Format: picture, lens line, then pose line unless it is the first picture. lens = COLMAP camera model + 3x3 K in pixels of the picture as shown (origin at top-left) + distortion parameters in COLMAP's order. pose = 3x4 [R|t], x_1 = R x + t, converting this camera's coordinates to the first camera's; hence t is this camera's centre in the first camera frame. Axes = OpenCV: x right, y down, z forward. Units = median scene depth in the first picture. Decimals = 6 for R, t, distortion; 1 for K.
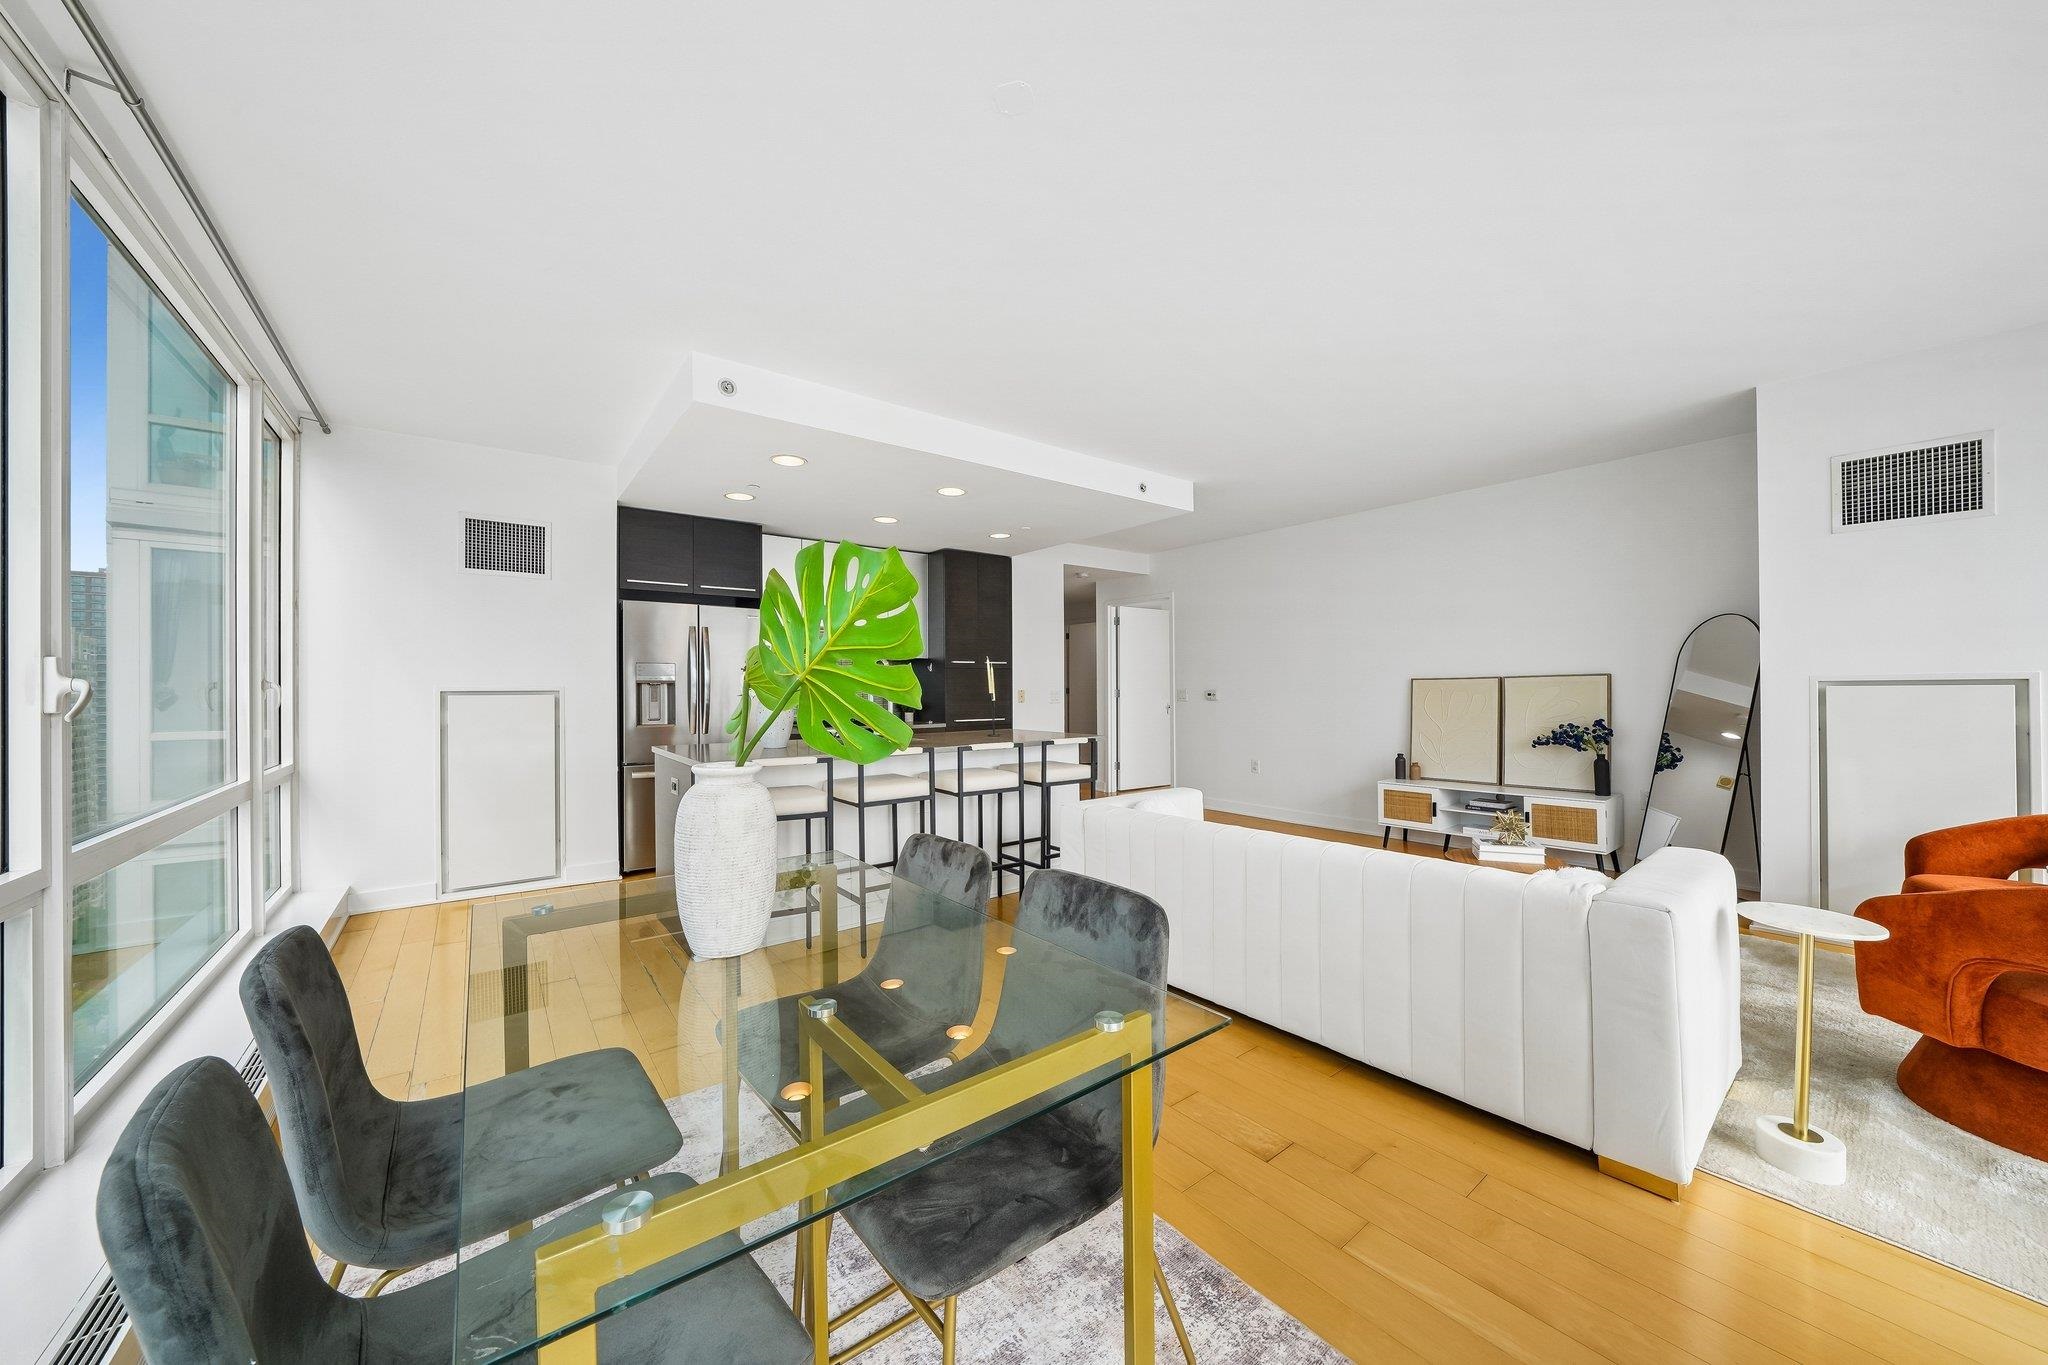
lens RADIAL K [[717.8, 0, 1025.2], [0, 717.8, 681.4], [0, 0, 1]] dist [-0.008180, 0.000782]
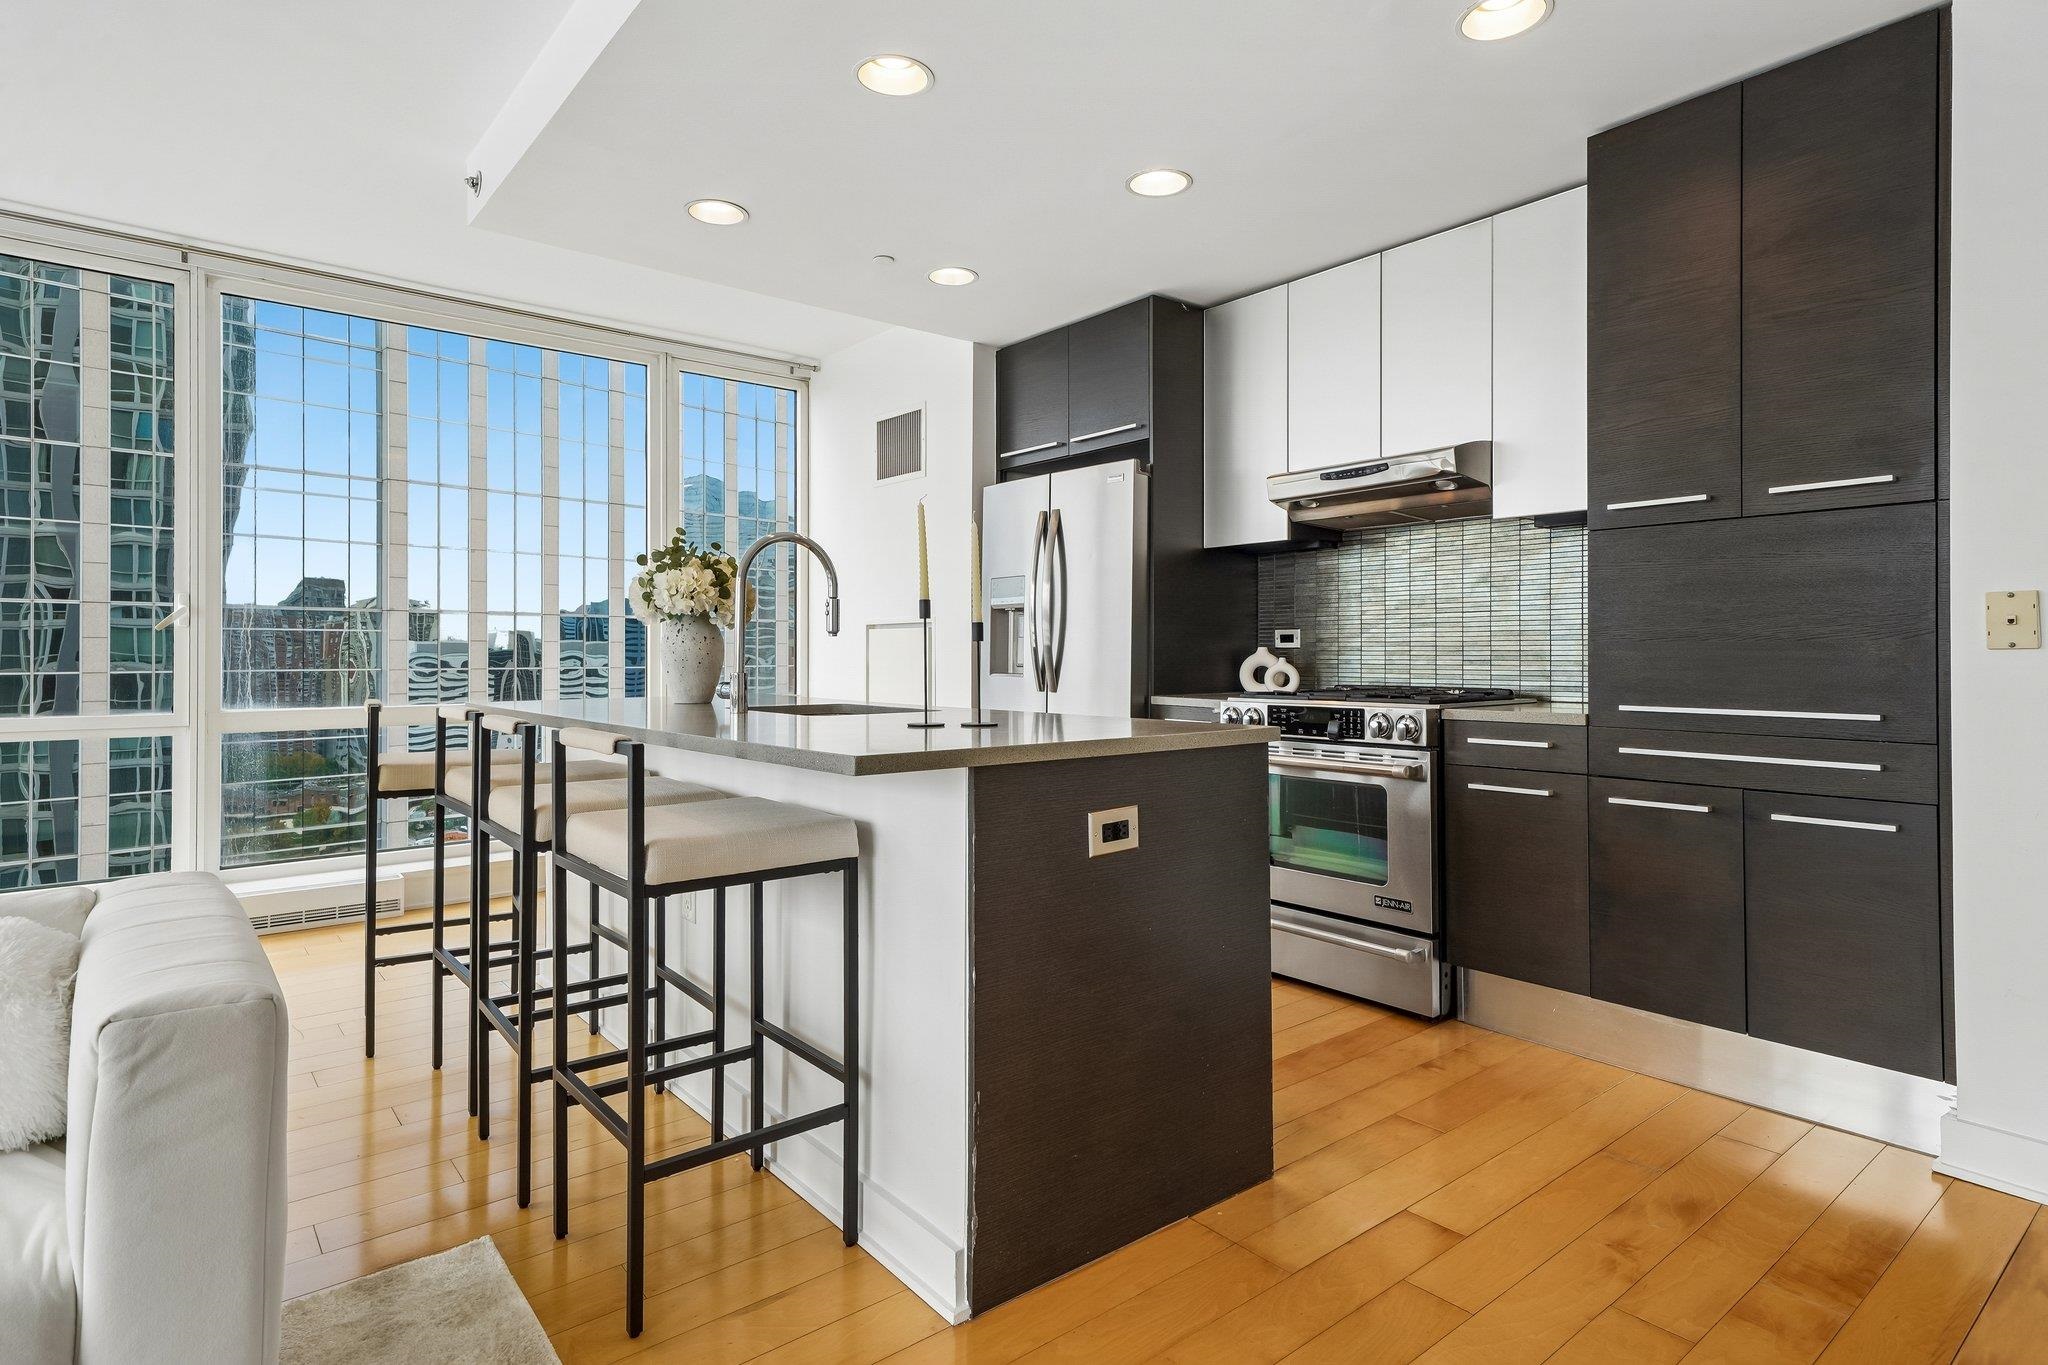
lens RADIAL K [[1069.1, 0, 1015.9], [0, 1069.1, 646.0], [0, 0, 1]] dist [0.017570, 0.002628]
pose [[0.036856, 0.001614, -0.999319, 0.425801], [0.009944, 0.999949, 0.001982, 0.033464], [0.999271, -0.010010, 0.036838, 0.939722]]
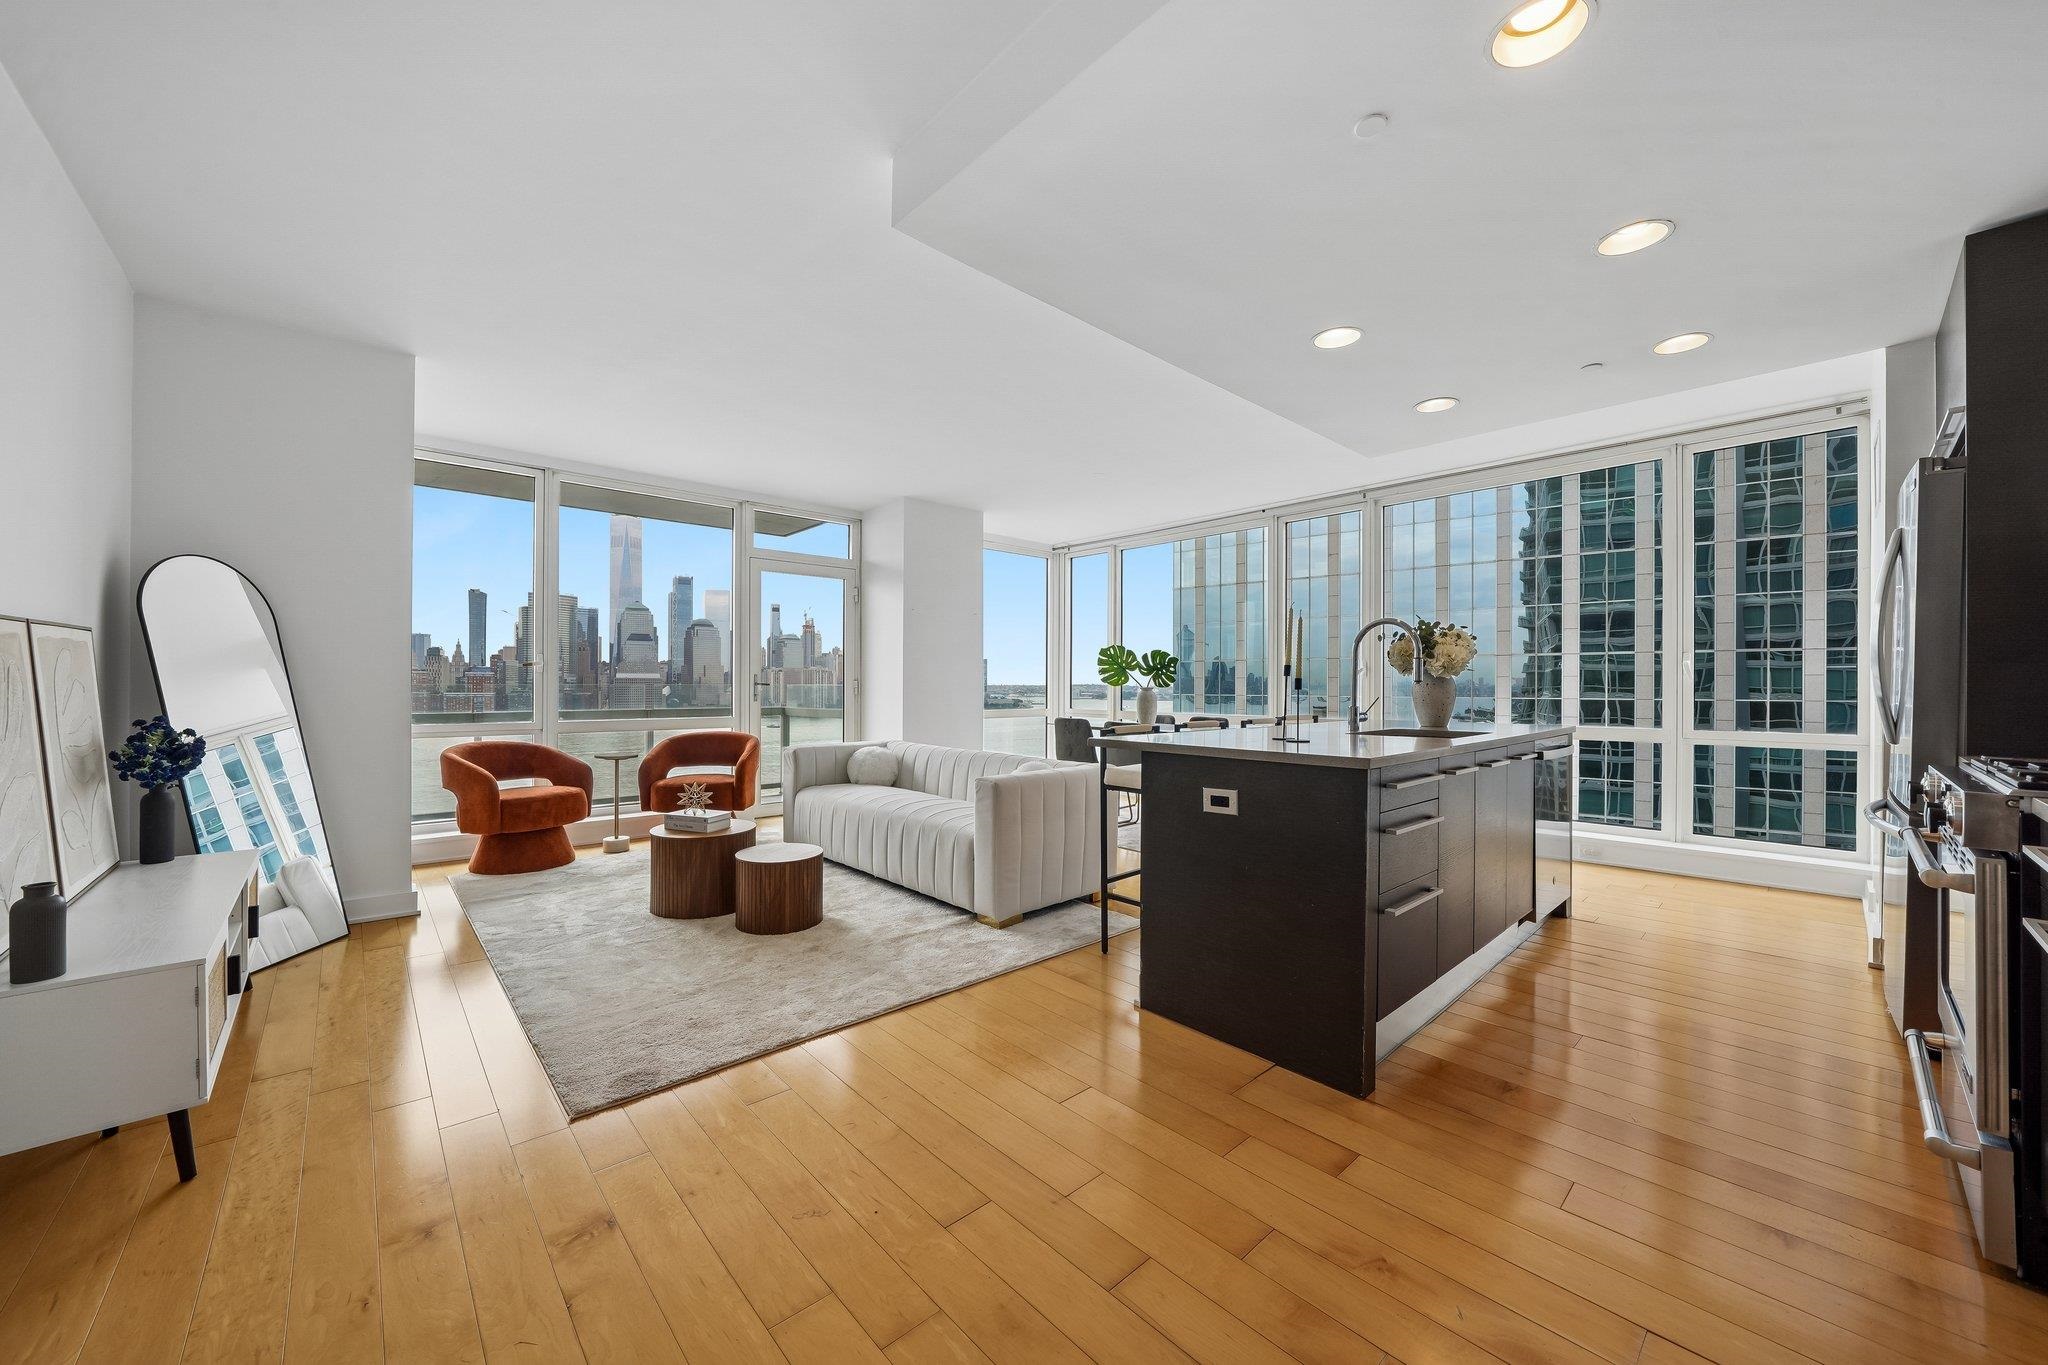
lens RADIAL K [[751.1, 0, 1026.6], [0, 751.1, 682.0], [0, 0, 1]] dist [-0.016912, 0.000311]
pose [[-0.995688, 0.005704, -0.092588, 0.200927], [0.006852, 0.999903, -0.012086, 0.031636], [0.092510, -0.012668, -0.995631, 1.453948]]
